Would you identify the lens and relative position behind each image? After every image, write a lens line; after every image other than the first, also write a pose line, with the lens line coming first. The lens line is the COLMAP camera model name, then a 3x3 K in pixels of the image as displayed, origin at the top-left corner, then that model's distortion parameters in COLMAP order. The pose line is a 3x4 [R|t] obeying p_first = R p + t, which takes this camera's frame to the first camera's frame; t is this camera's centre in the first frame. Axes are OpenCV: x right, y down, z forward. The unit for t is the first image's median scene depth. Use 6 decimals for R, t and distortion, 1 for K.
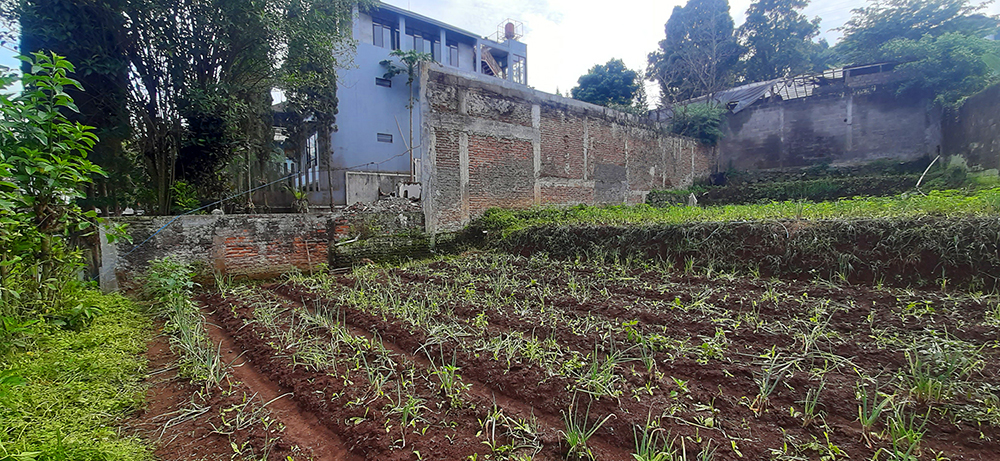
lens RADIAL K [[390.0, 0, 506.2], [0, 390.0, 239.6], [0, 0, 1]] dist [0.003086, -0.009584]
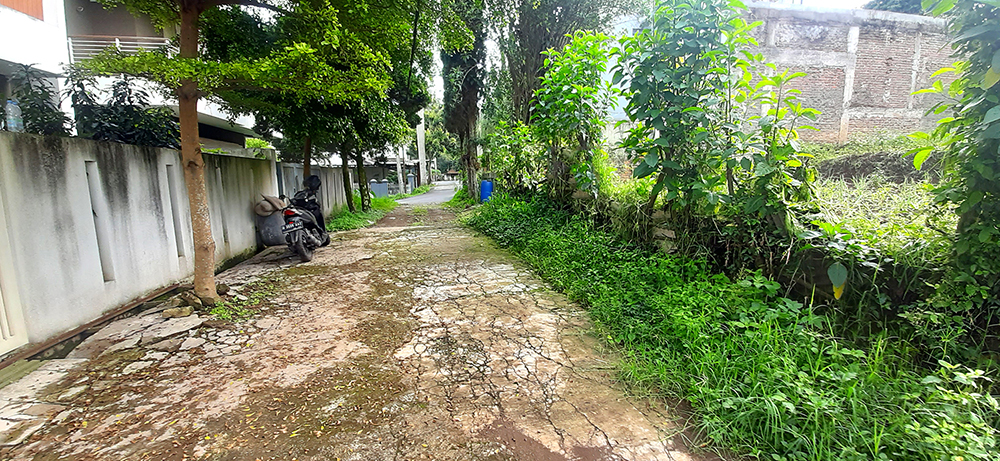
lens RADIAL K [[390.0, 0, 491.0], [0, 390.0, 241.1], [0, 0, 1]] dist [0.003086, -0.009584]
pose [[0.868276, 0.083044, -0.489081, -0.190683], [-0.033565, 0.993464, 0.109097, 0.090283], [0.494945, -0.078310, 0.865388, -0.259956]]
